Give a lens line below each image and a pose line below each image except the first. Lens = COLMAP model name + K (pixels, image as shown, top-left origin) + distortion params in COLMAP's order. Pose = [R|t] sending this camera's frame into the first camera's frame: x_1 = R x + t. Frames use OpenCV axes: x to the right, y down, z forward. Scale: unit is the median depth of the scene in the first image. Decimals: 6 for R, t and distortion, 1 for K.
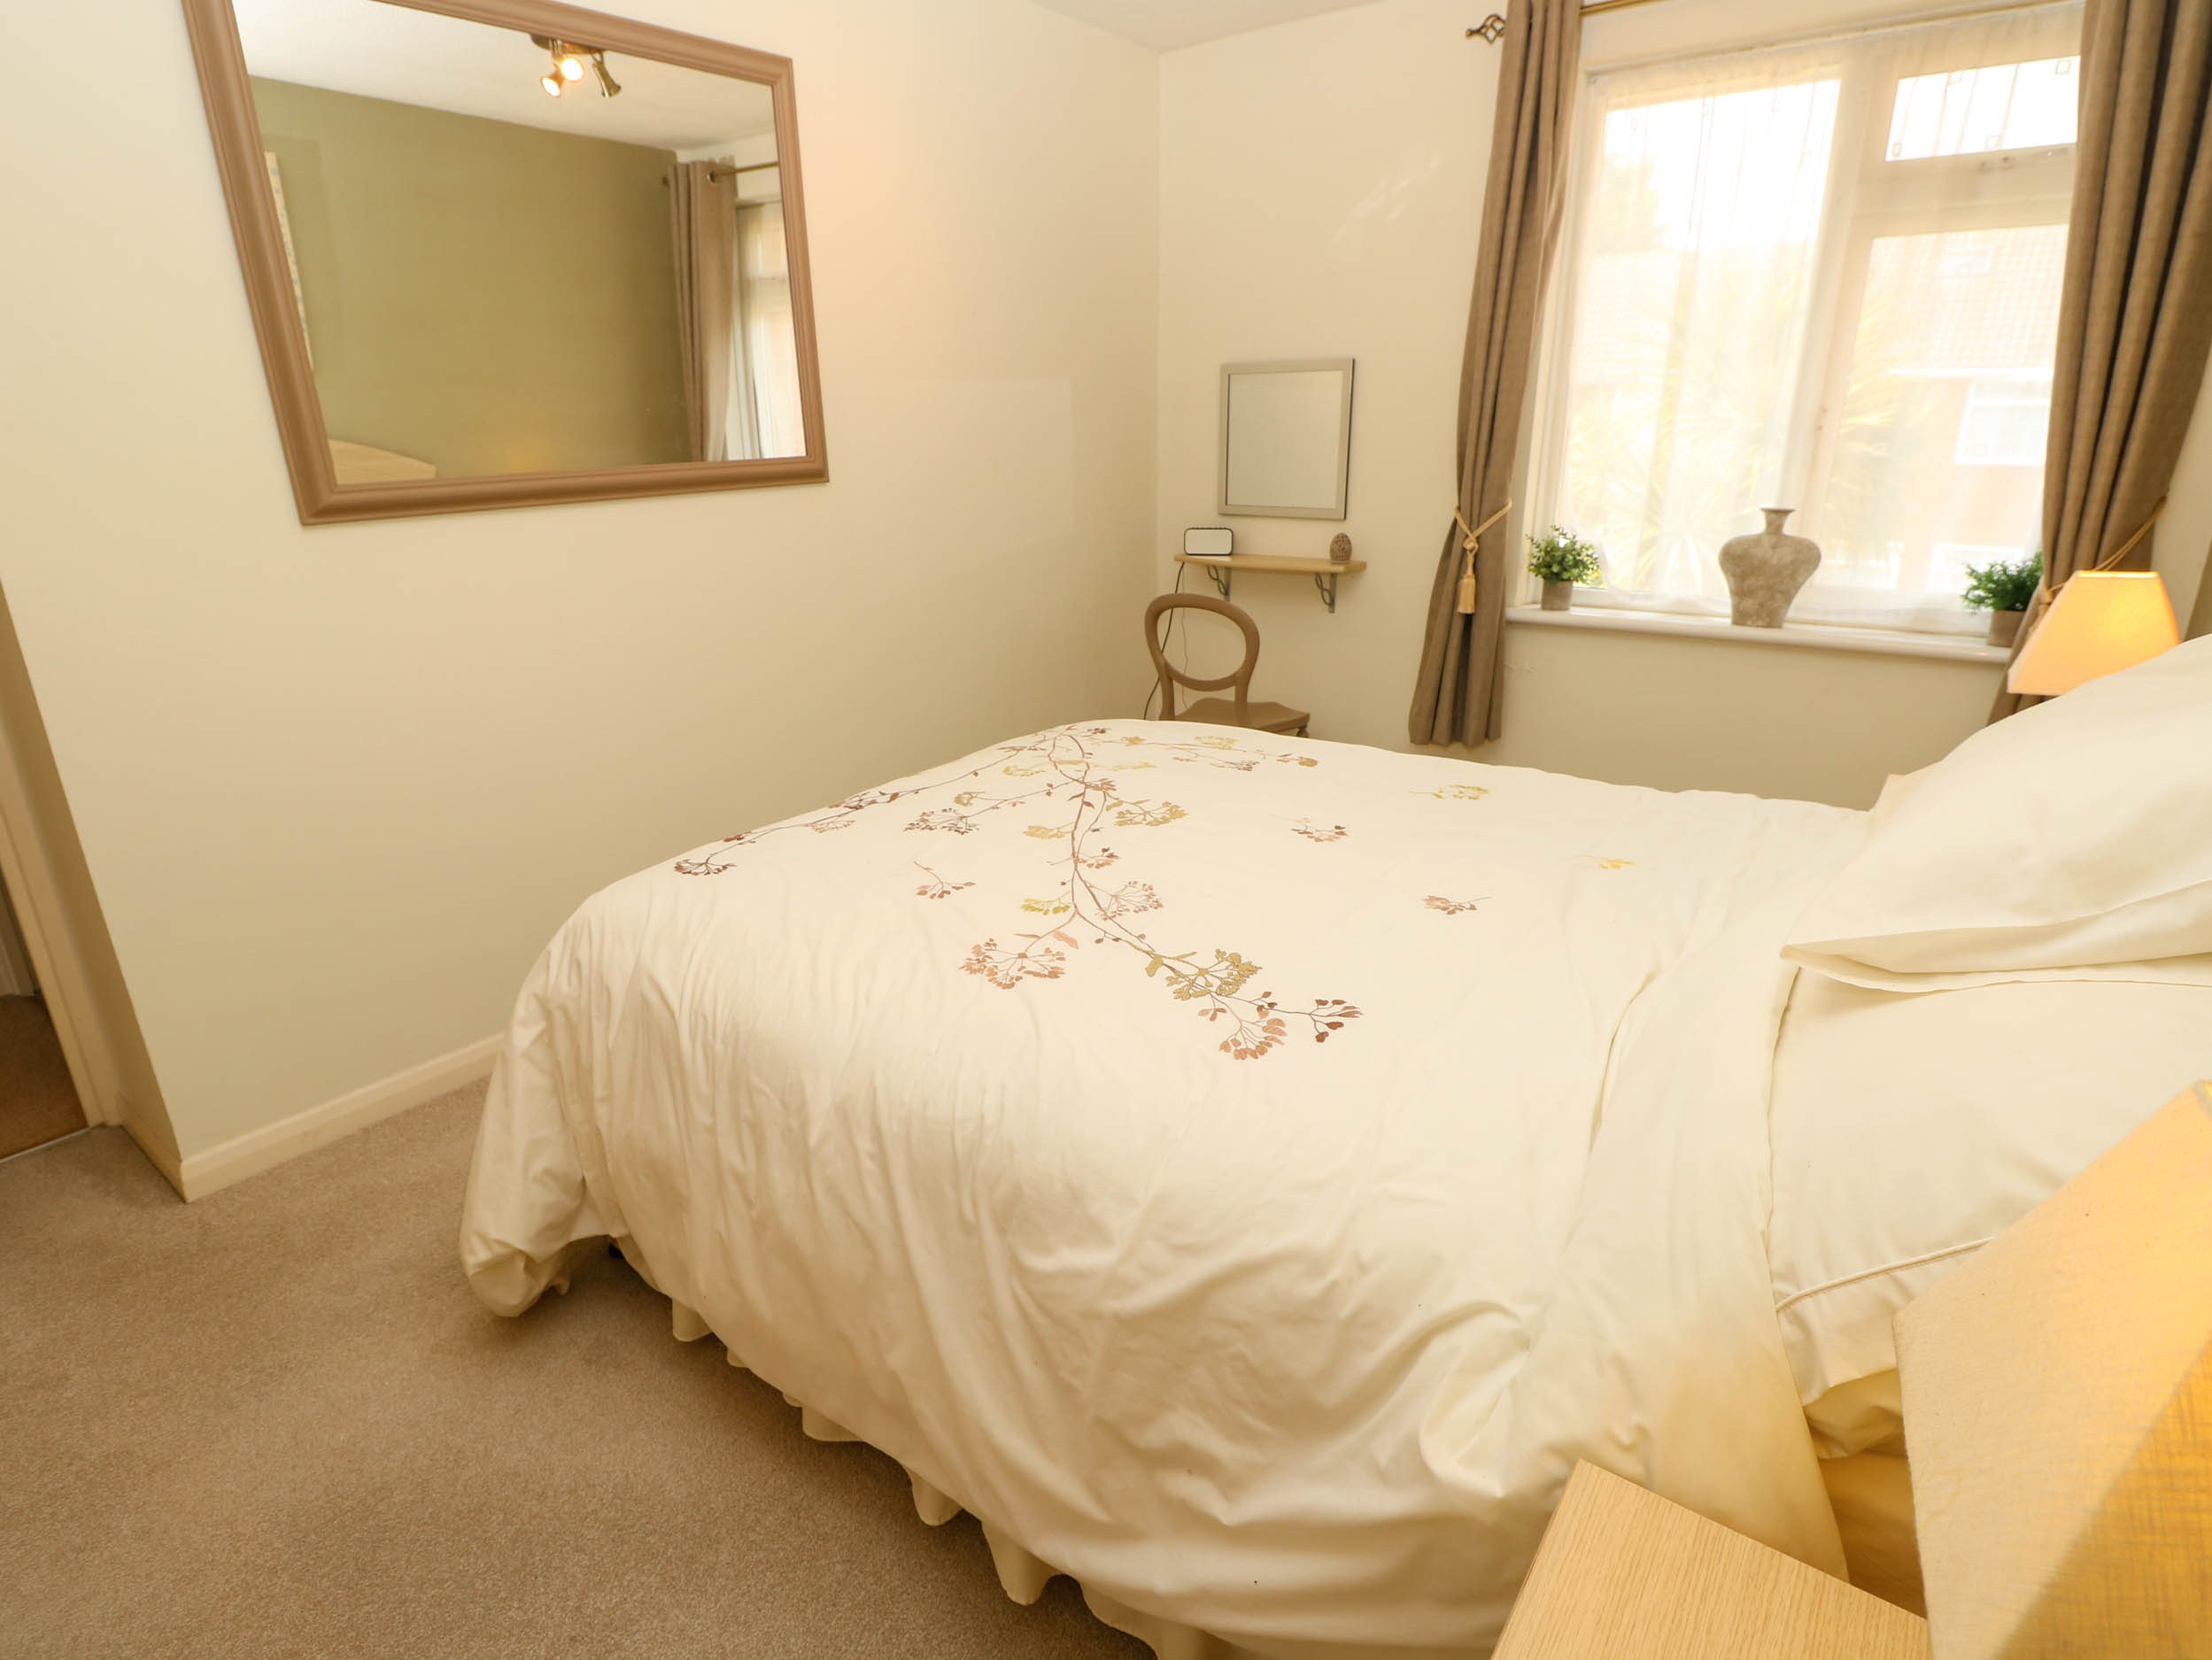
lens RADIAL K [[1173.0, 0, 1106.0], [0, 1173.0, 830.0], [0, 0, 1]] dist [0.009797, -0.020532]
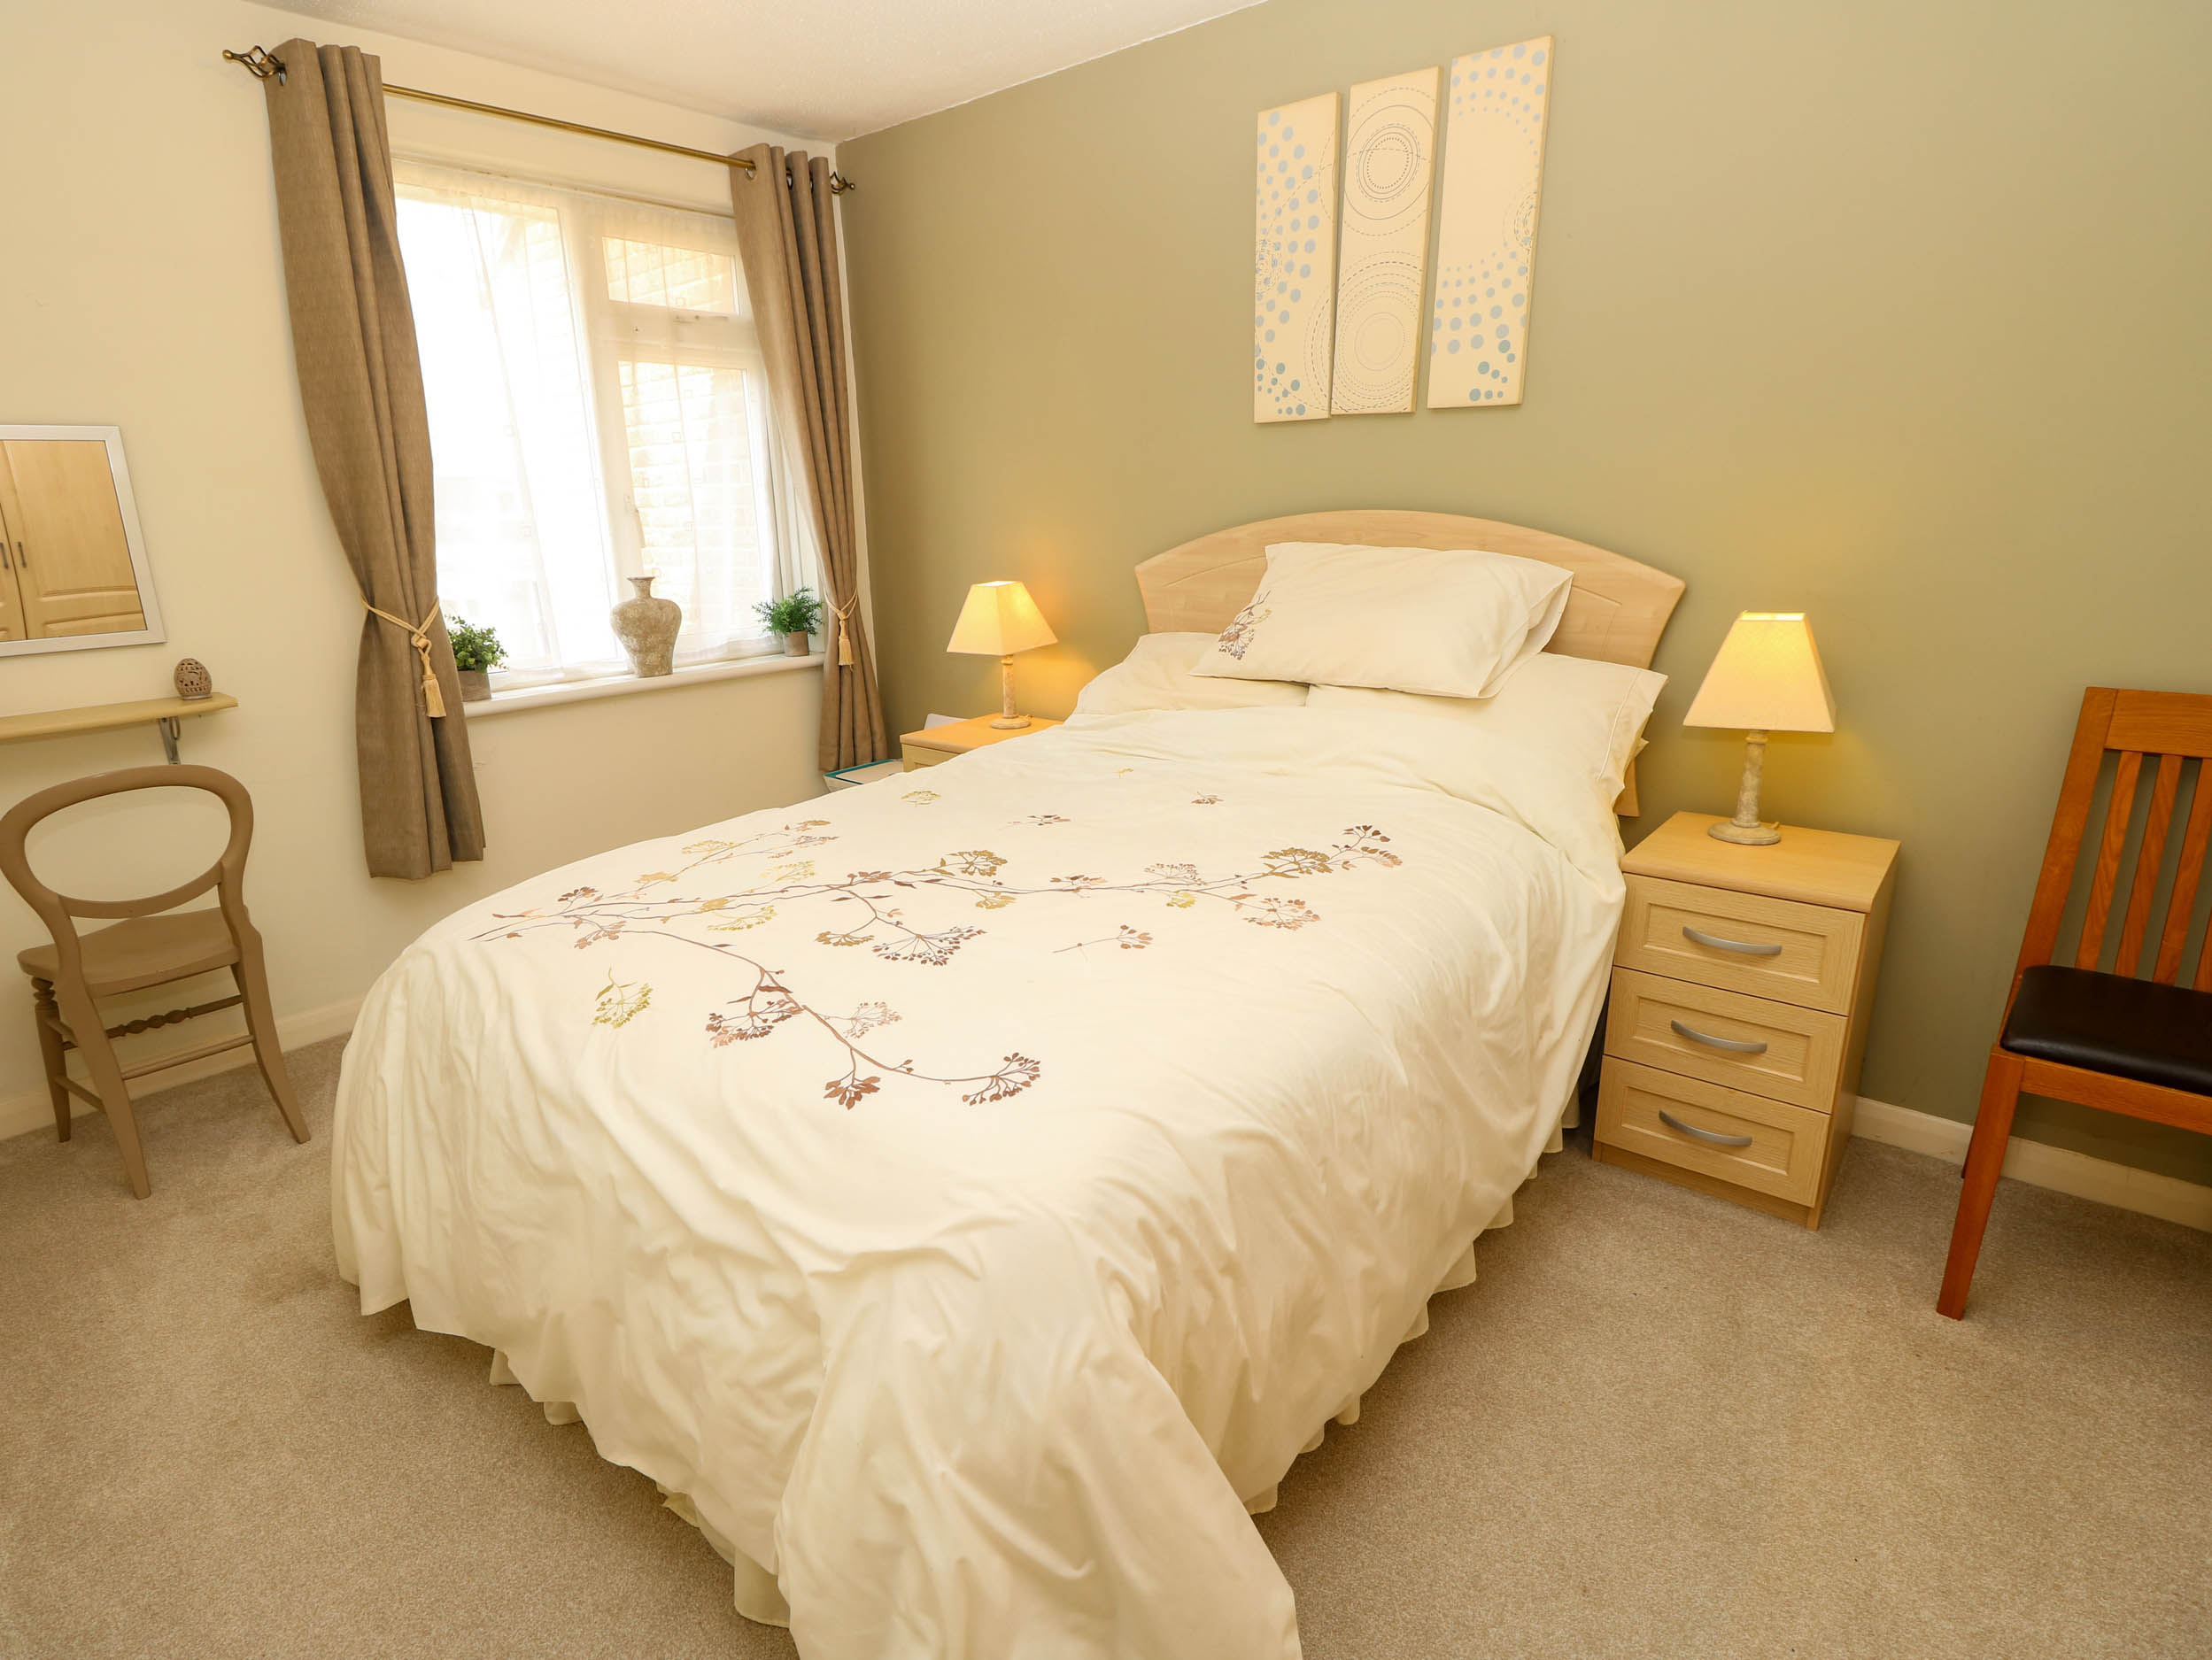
lens RADIAL K [[1173.0, 0, 1106.0], [0, 1173.0, 830.0], [0, 0, 1]] dist [0.009797, -0.020532]
pose [[0.027596, -0.261959, 0.964685, -0.874333], [0.342226, 0.909210, 0.237105, -0.225574], [-0.939212, 0.323597, 0.114739, 0.701765]]
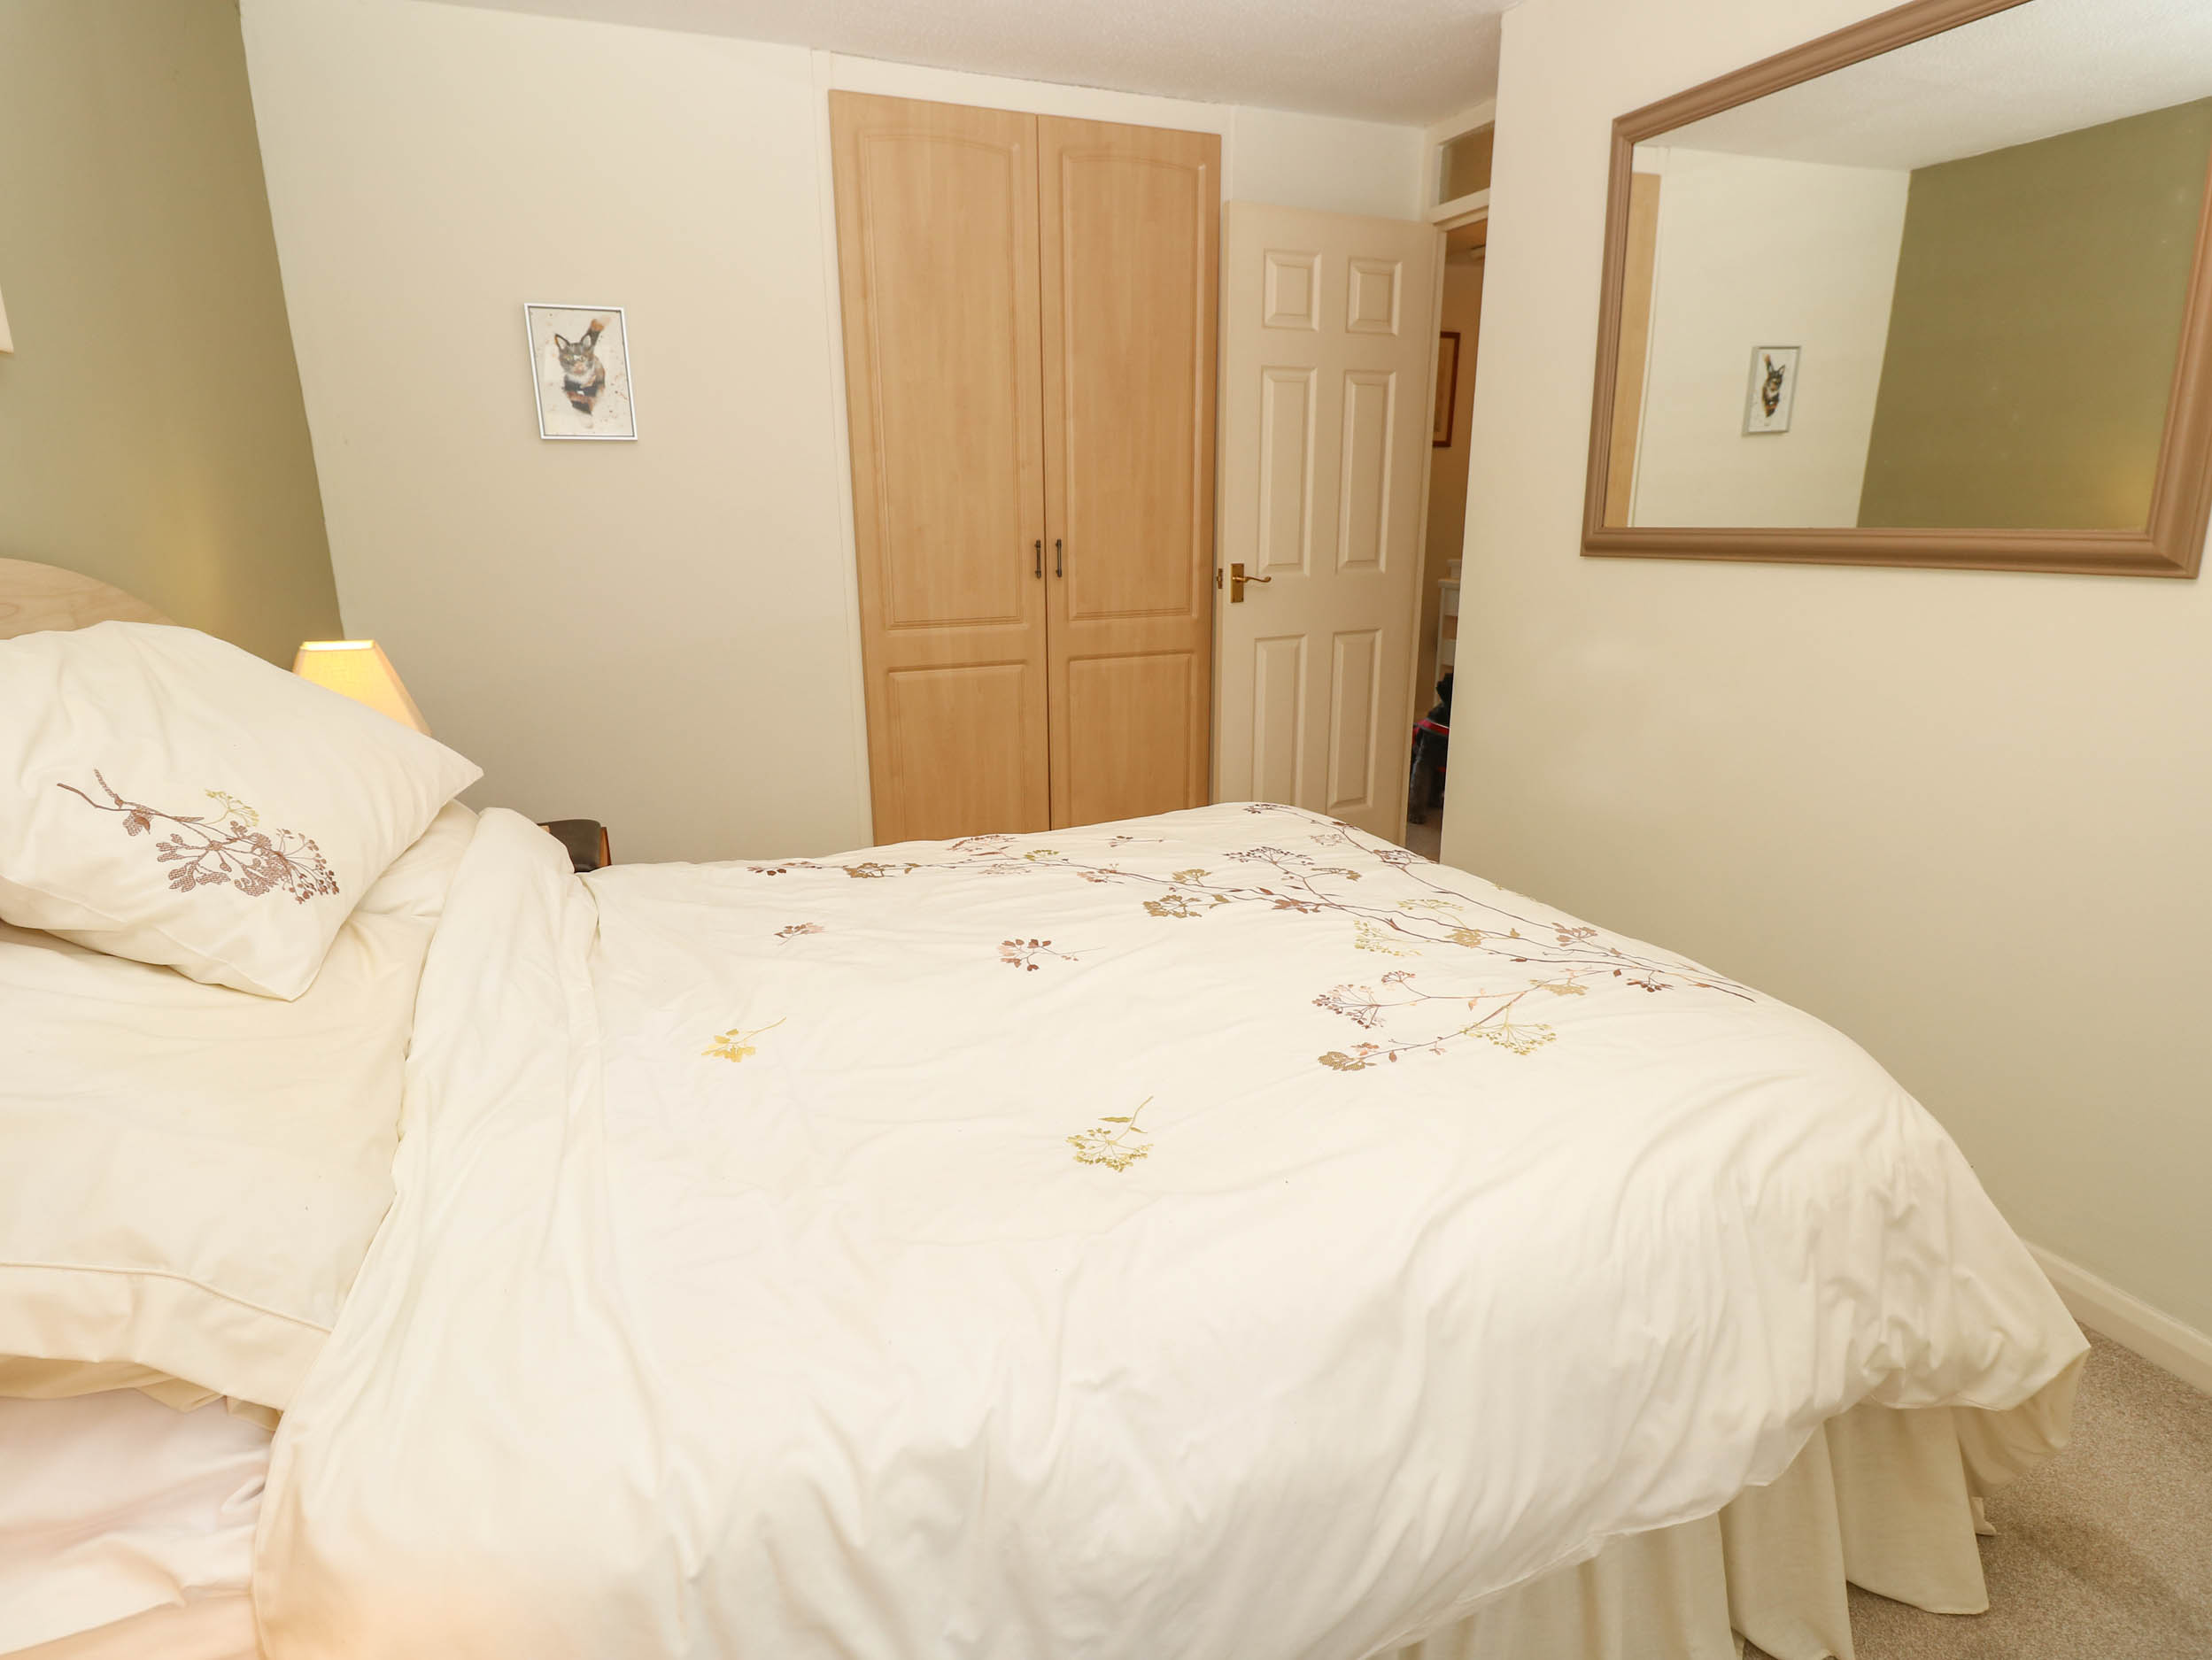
lens RADIAL K [[1087.9, 0, 1056.0], [0, 1087.9, 830.1], [0, 0, 1]] dist [0.001394, -0.015832]
pose [[-0.525184, 0.267210, -0.807948, 0.709054], [-0.257434, 0.855052, 0.450126, -0.395549], [0.811116, 0.444393, -0.380271, 1.125506]]
